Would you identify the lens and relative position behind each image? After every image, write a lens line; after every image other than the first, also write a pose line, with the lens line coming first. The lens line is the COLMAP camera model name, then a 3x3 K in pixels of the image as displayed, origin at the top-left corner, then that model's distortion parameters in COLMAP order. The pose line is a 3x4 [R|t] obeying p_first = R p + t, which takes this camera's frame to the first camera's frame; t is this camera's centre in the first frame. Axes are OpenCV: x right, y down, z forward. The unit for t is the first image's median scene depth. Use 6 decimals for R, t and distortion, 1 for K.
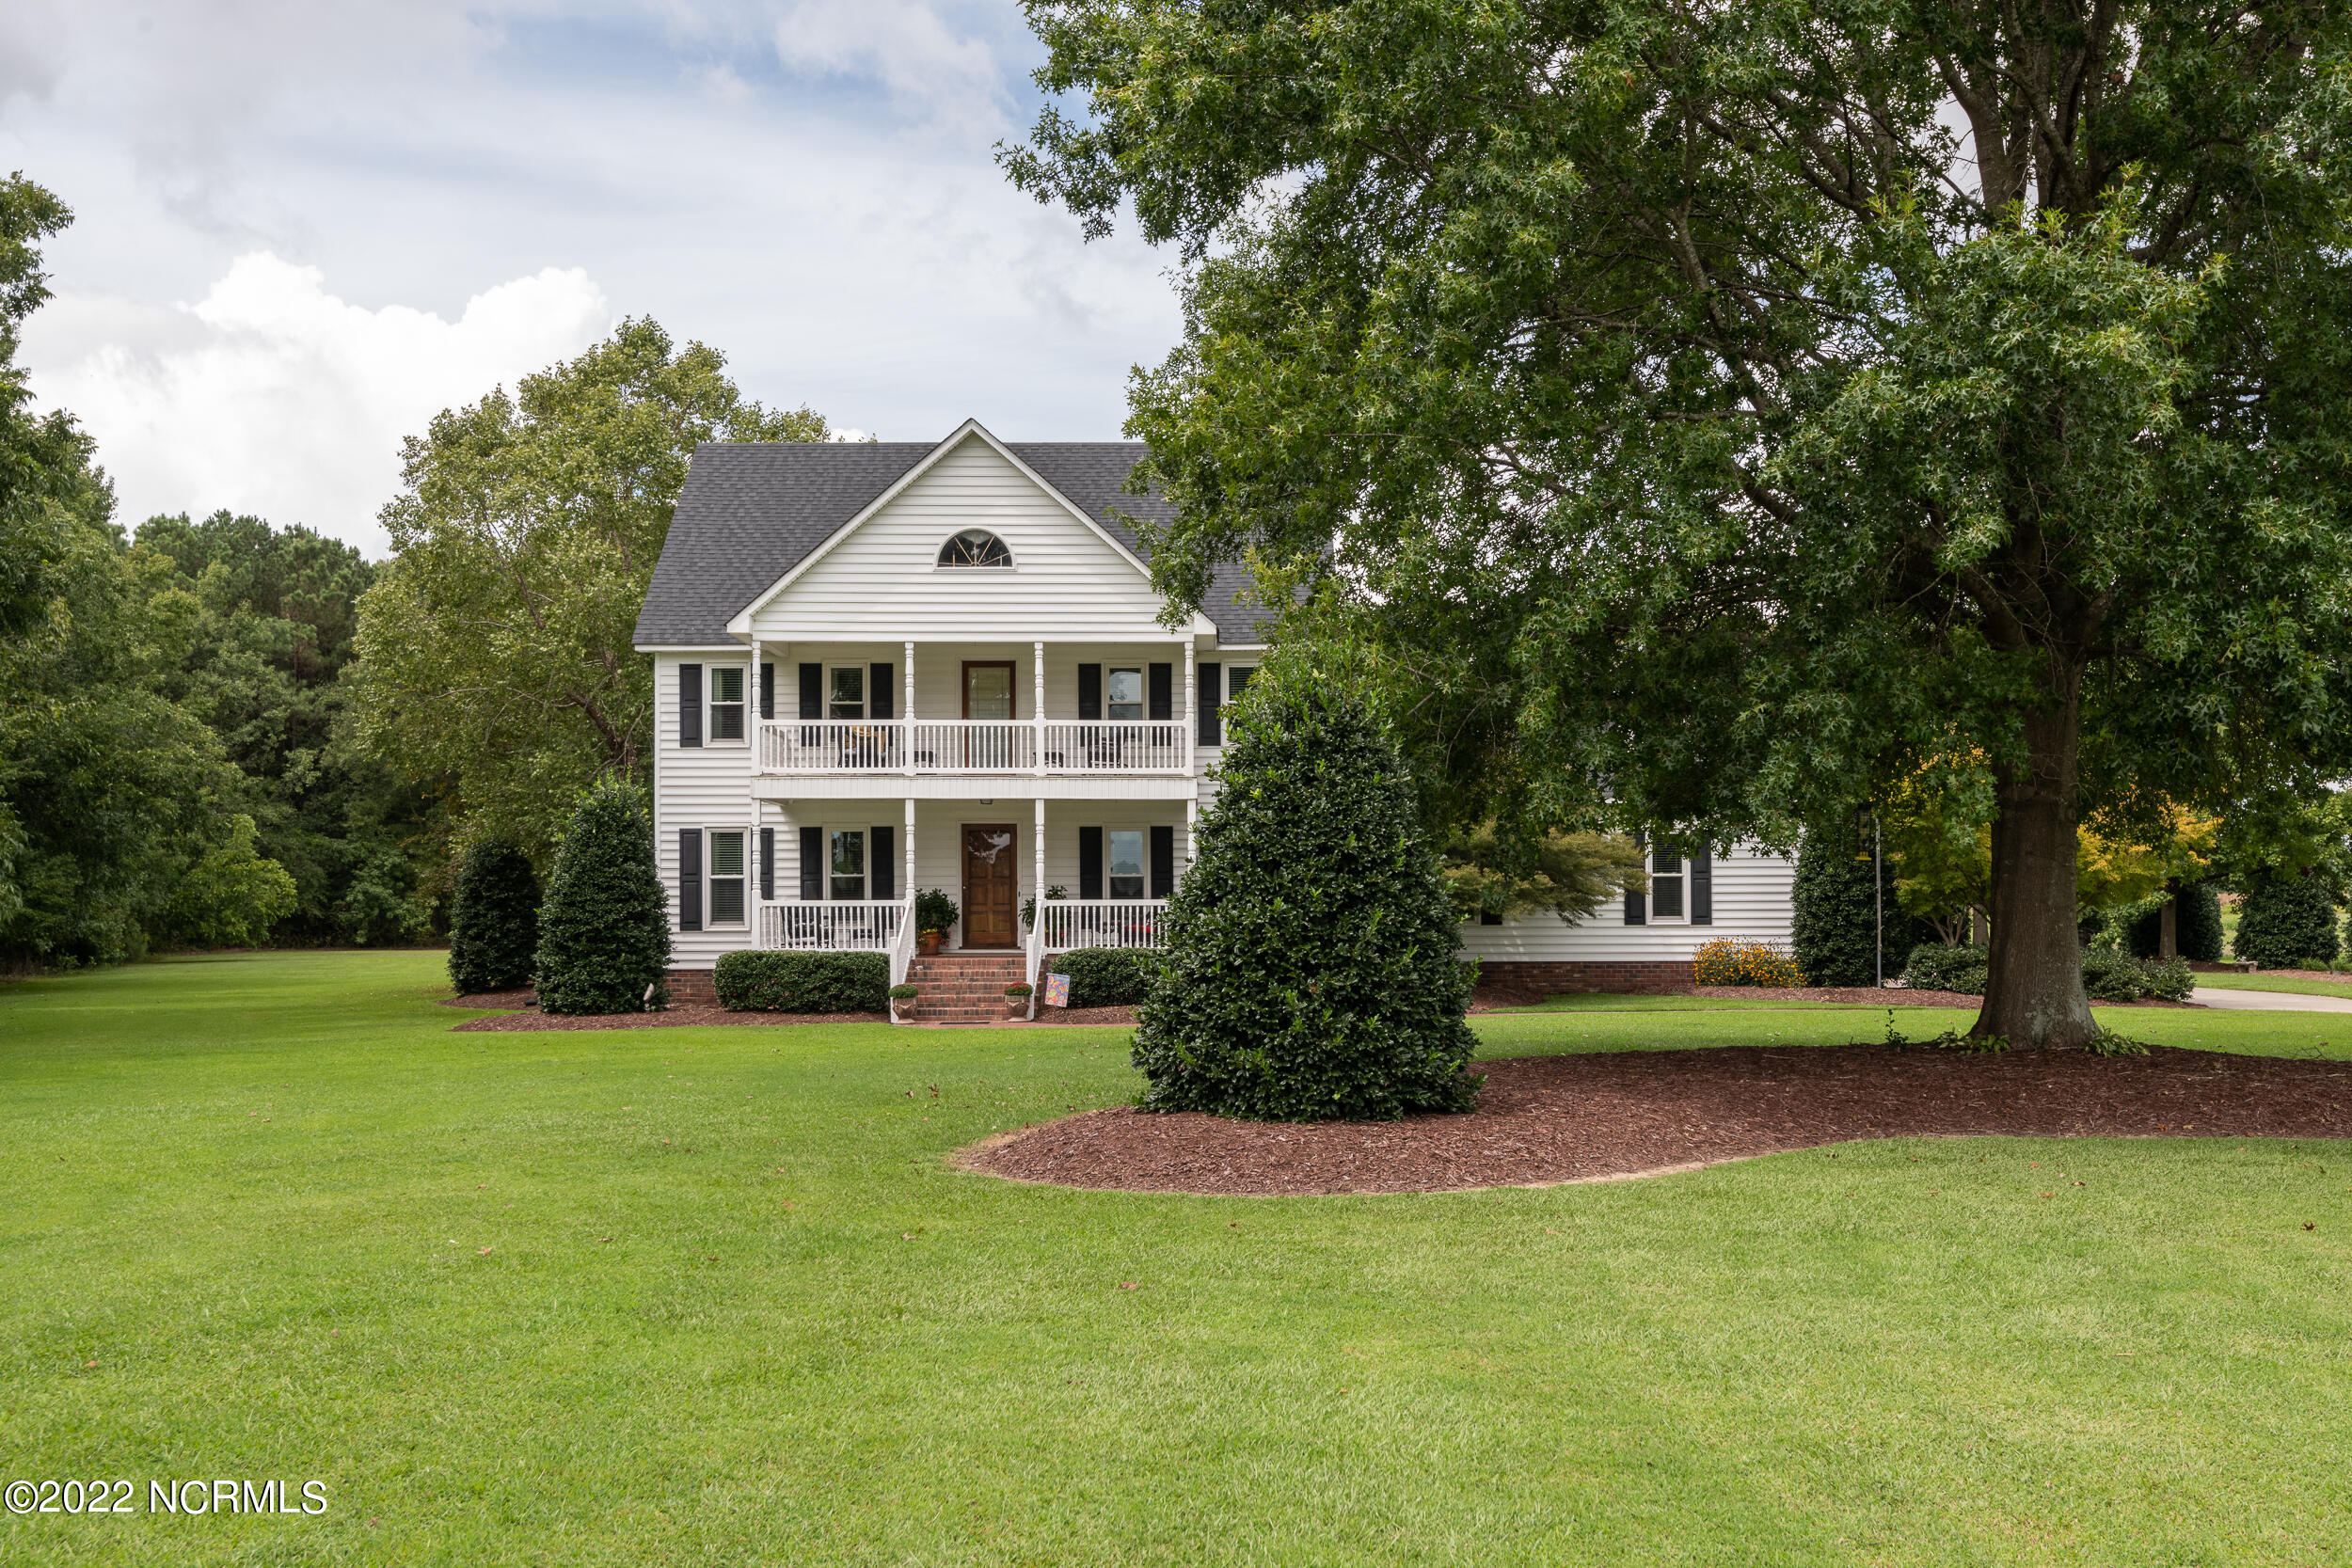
lens RADIAL K [[2356.3, 0, 1247.6], [0, 2356.3, 848.7], [0, 0, 1]] dist [-0.027419, 0.000948]
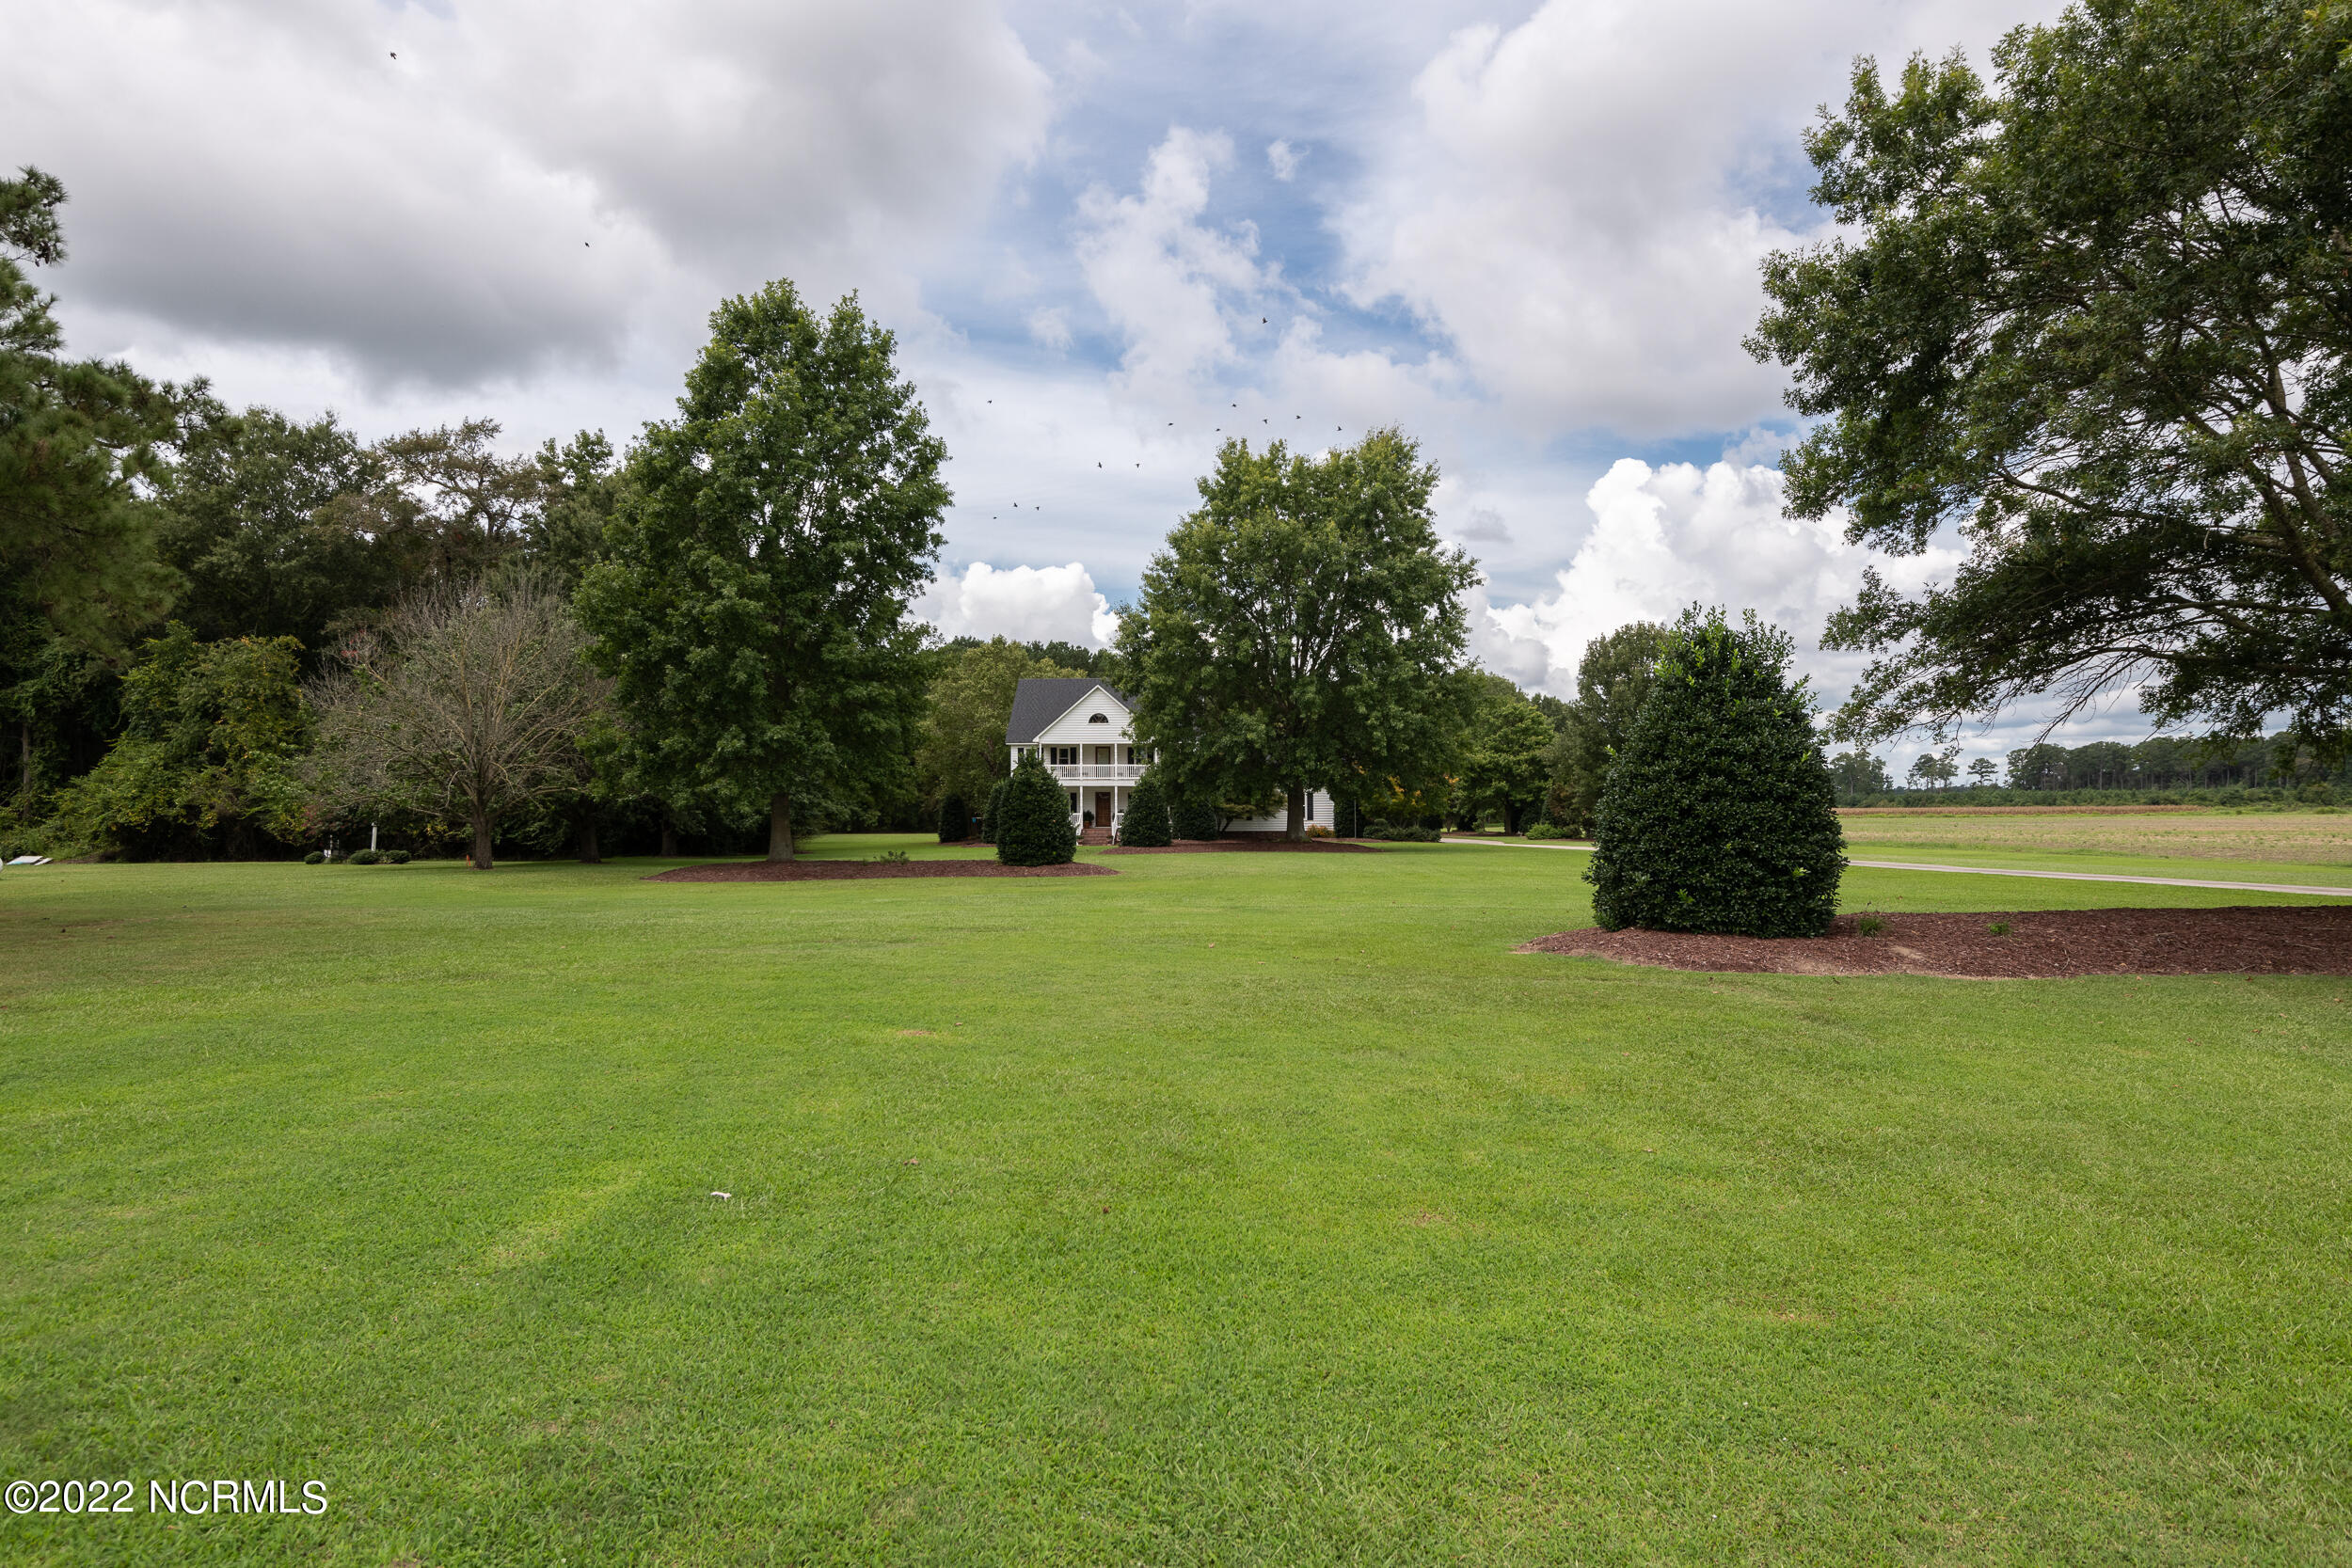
lens RADIAL K [[1206.9, 0, 1176.0], [0, 1206.9, 784.0], [0, 0, 1]] dist [0.000493, 0.000097]
pose [[0.998201, -0.004517, -0.059785, 0.116440], [0.004469, 0.999990, -0.000928, -0.021575], [0.059789, 0.000659, 0.998211, -0.868877]]
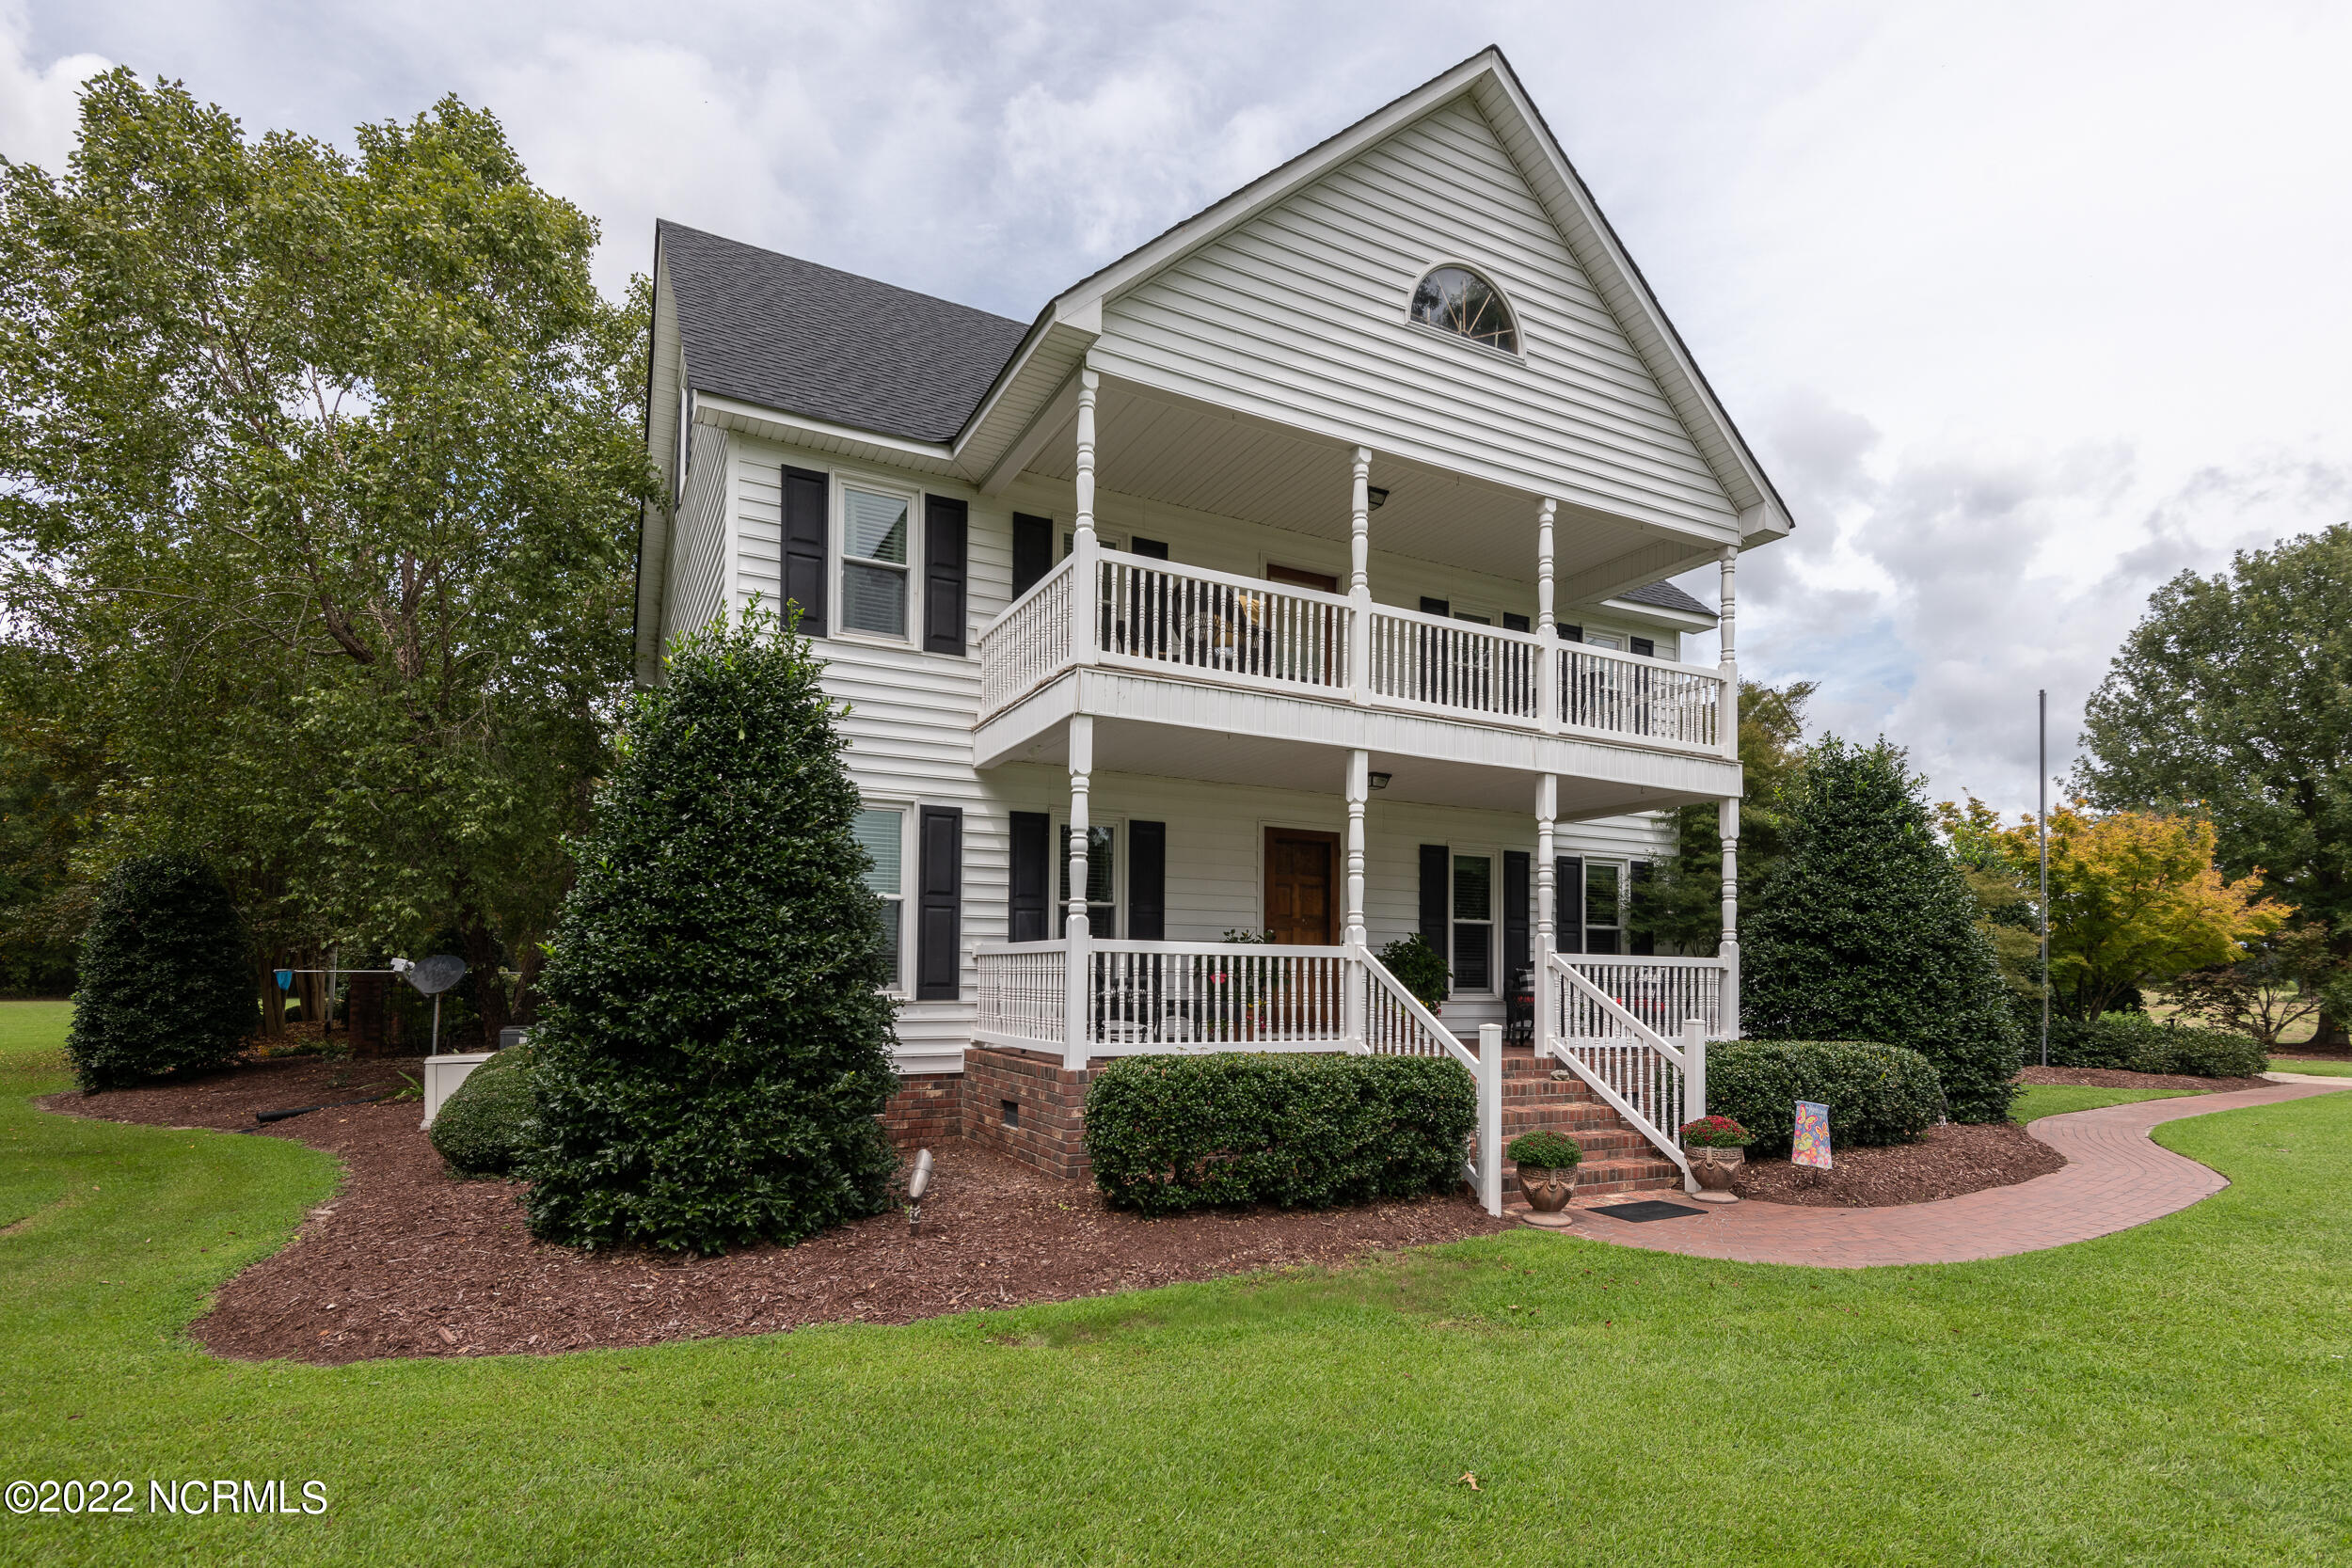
lens RADIAL K [[1275.4, 0, 1311.4], [0, 1275.4, 933.2], [0, 0, 1]] dist [0.000335, -0.000229]
pose [[0.889831, 0.029344, 0.455347, -0.270262], [-0.024284, 0.999561, -0.016959, 0.022988], [-0.455645, 0.004033, 0.890153, 0.732773]]
